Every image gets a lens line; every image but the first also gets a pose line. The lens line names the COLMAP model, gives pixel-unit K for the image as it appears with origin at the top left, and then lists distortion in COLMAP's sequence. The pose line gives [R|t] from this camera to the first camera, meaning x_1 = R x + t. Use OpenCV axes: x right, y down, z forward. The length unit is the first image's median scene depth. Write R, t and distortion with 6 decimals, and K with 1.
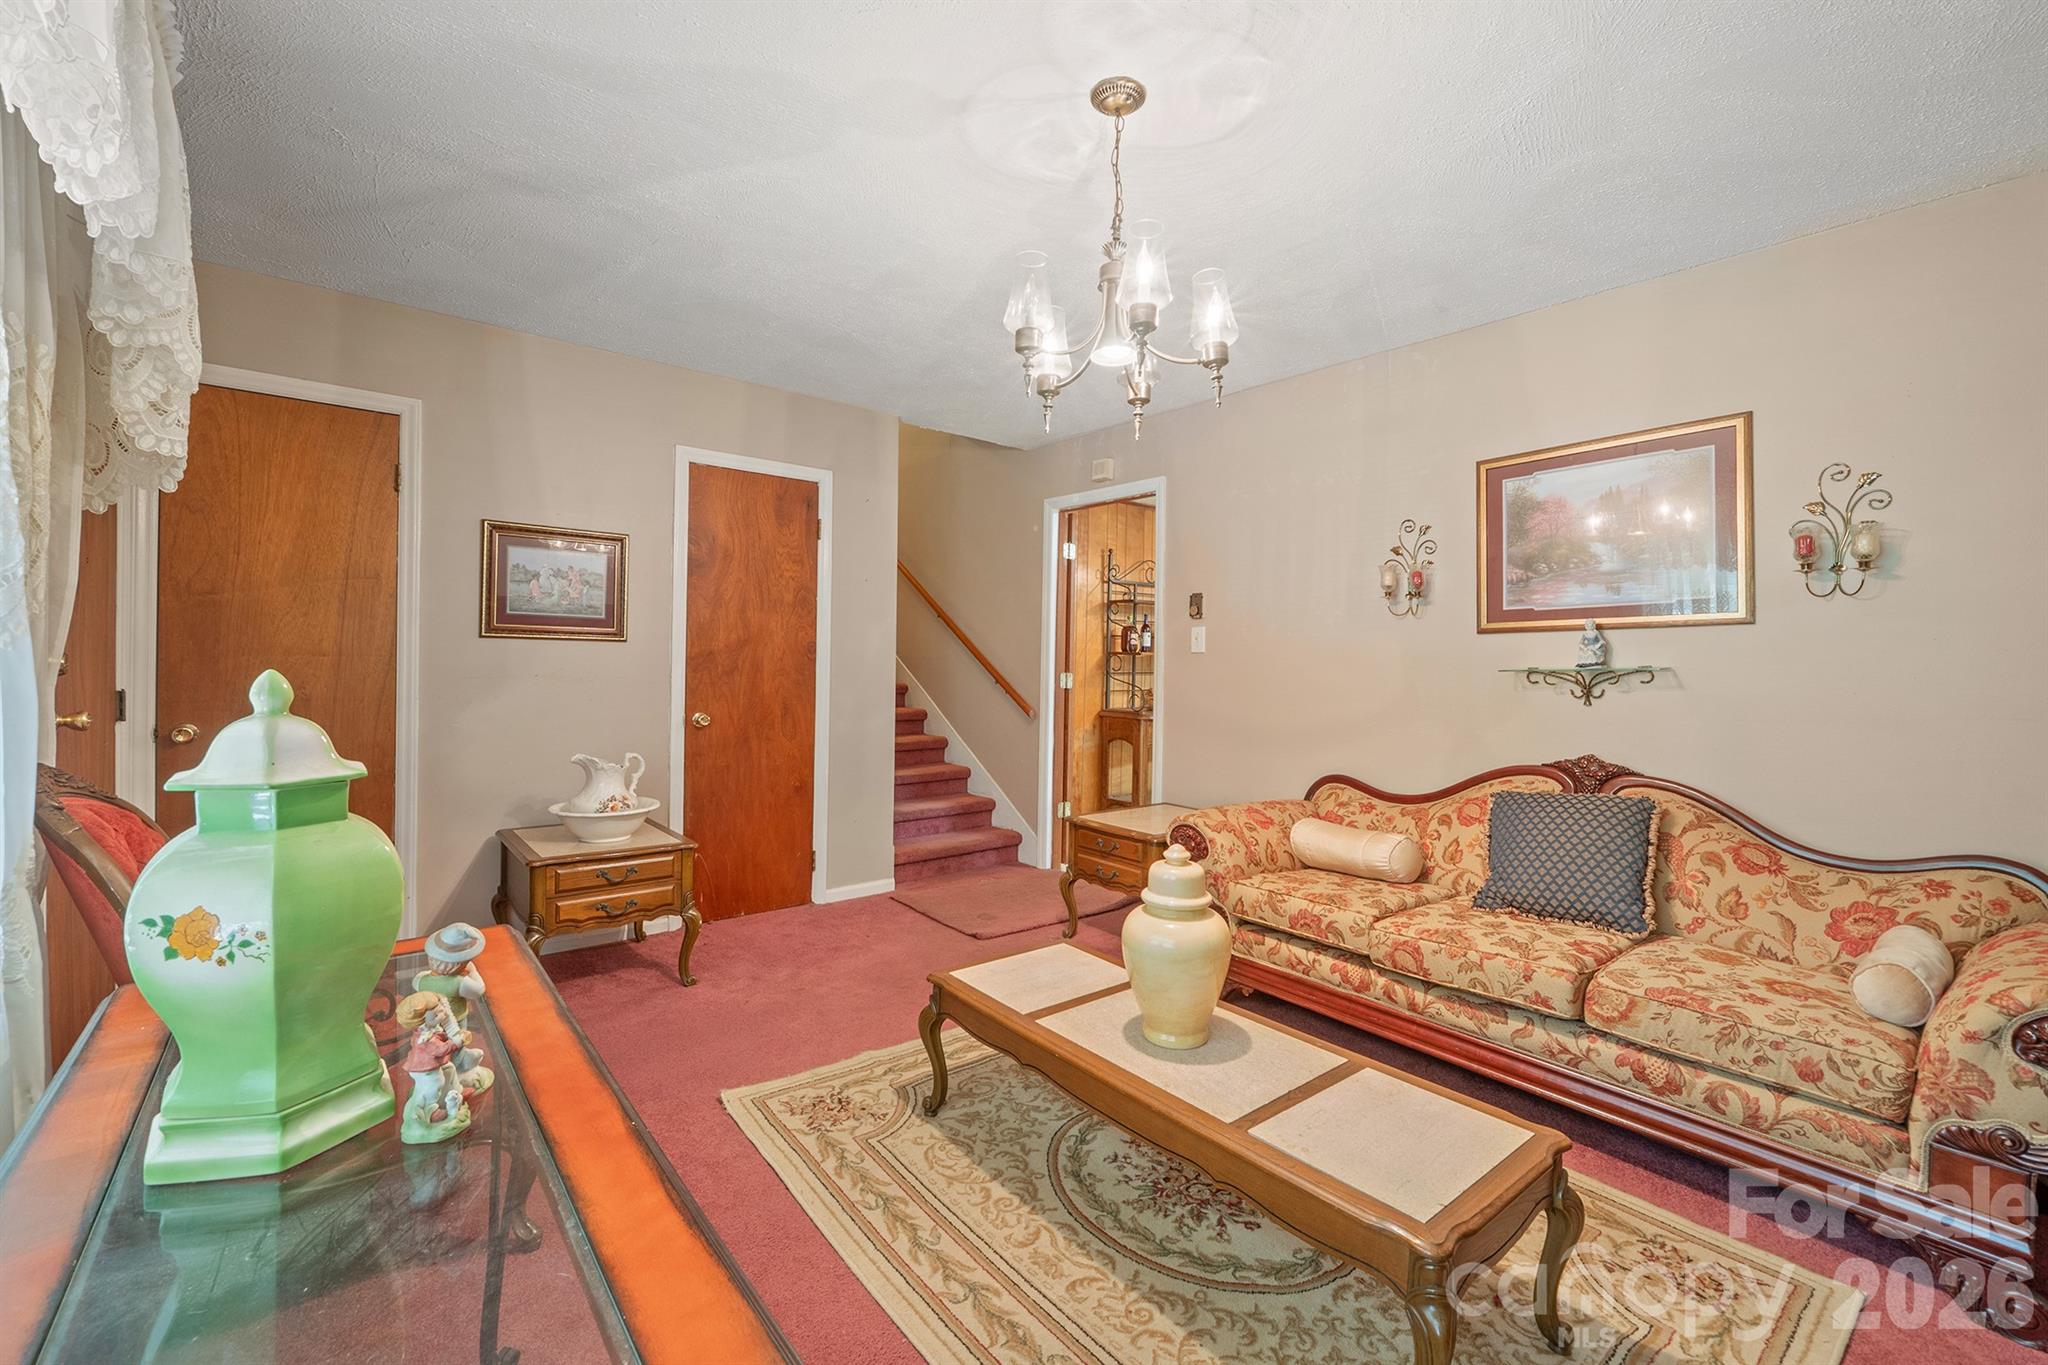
lens RADIAL K [[865.1, 0, 1024.9], [0, 865.1, 674.3], [0, 0, 1]] dist [-0.005442, -0.001283]
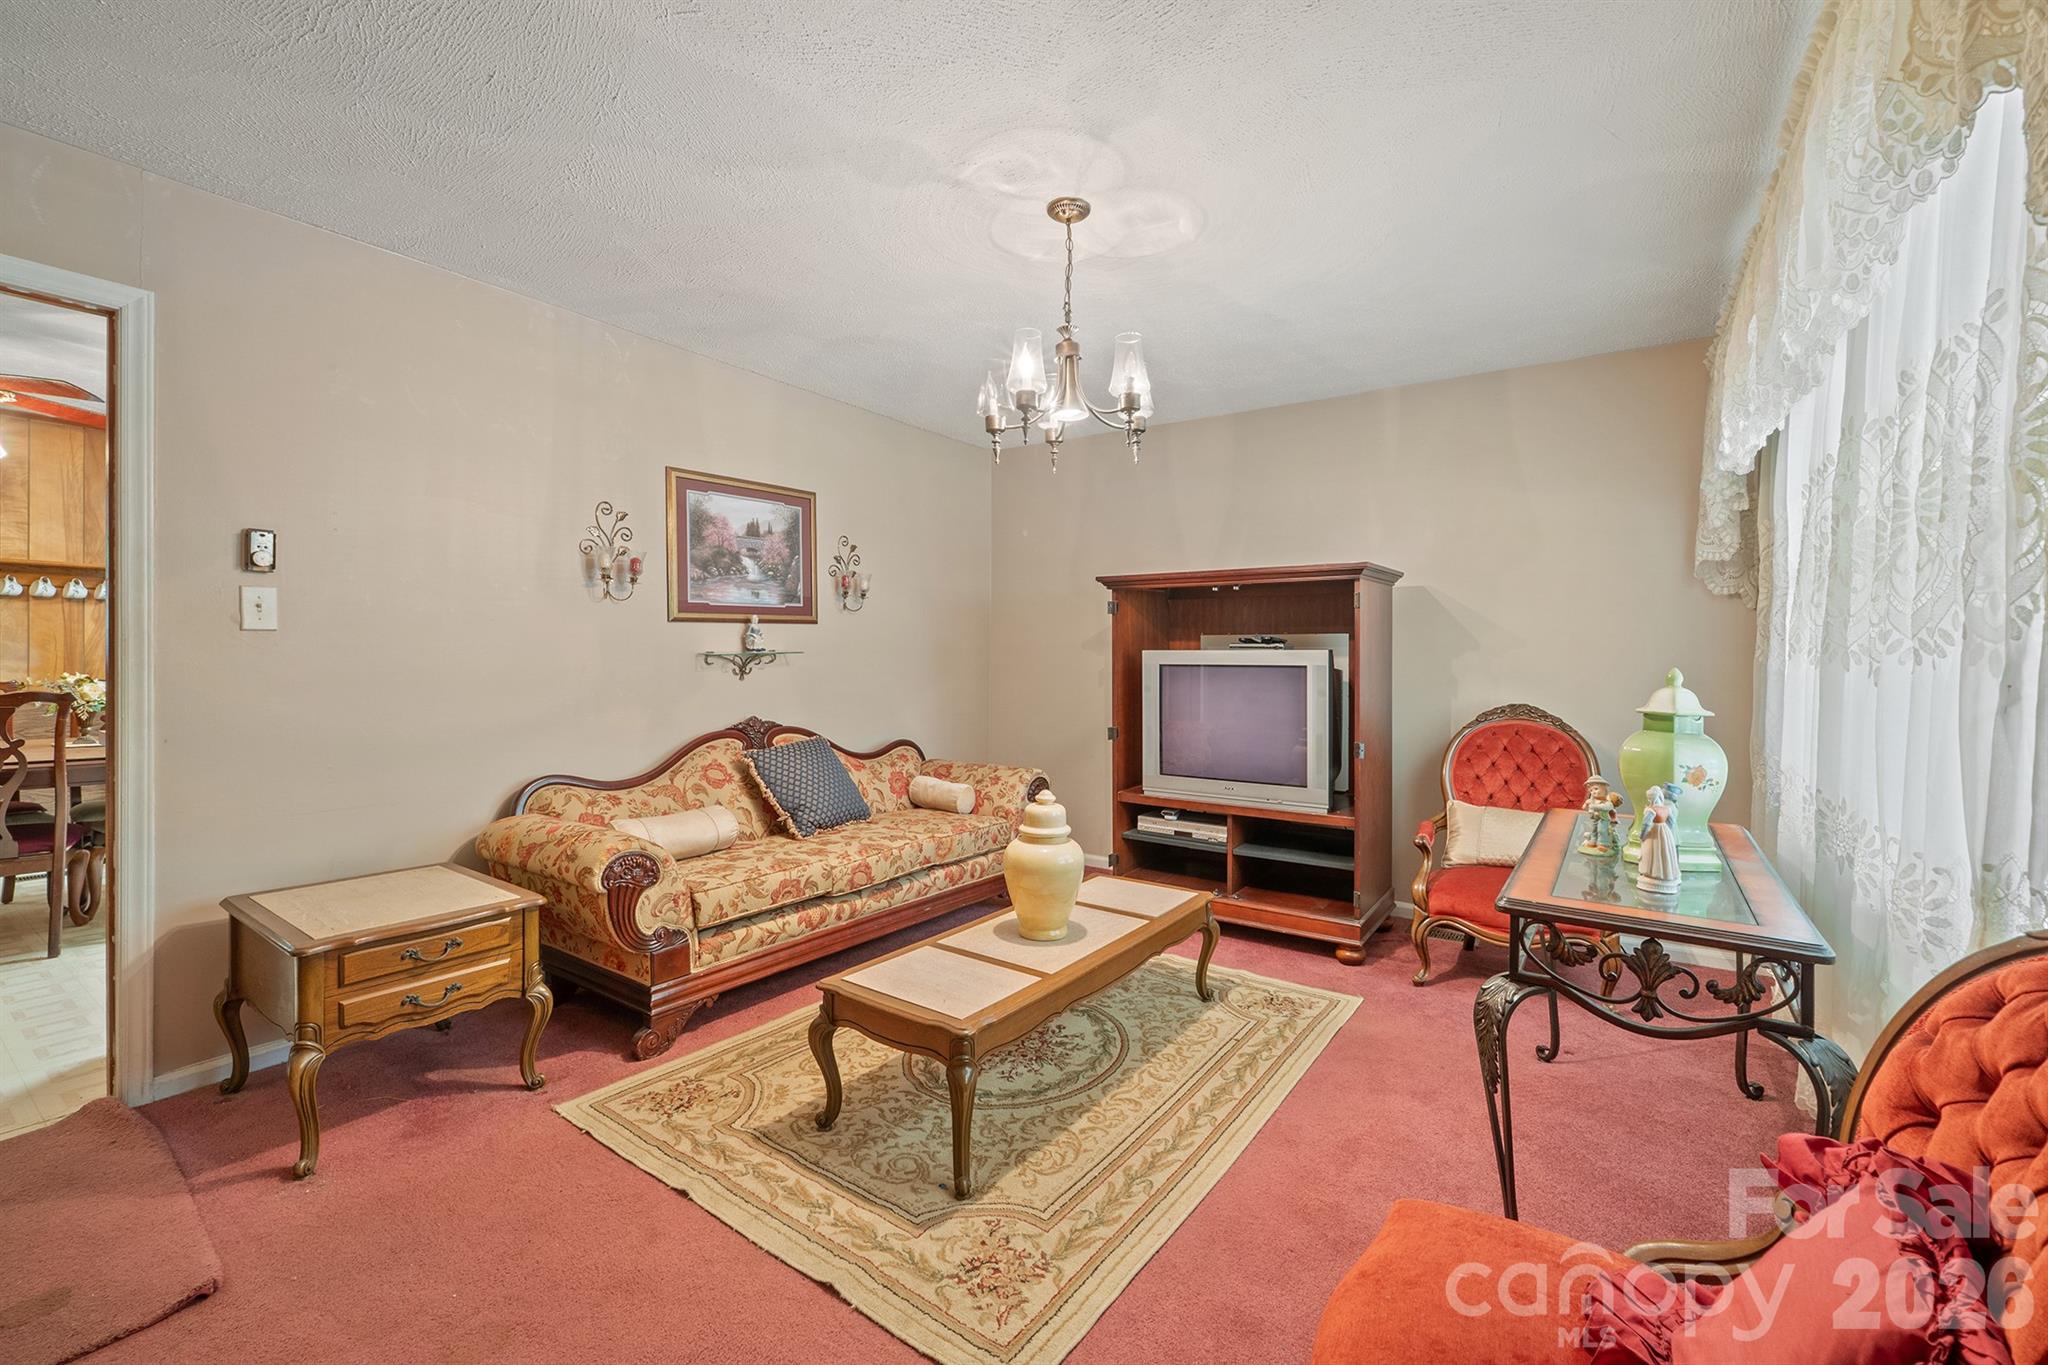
lens RADIAL K [[865.1, 0, 1028.9], [0, 865.1, 667.4], [0, 0, 1]] dist [-0.005442, -0.001283]
pose [[-0.284342, -0.031759, 0.958197, -0.716514], [-0.000812, 0.999459, 0.032886, -0.026359], [-0.958722, 0.008573, -0.284214, 0.917333]]
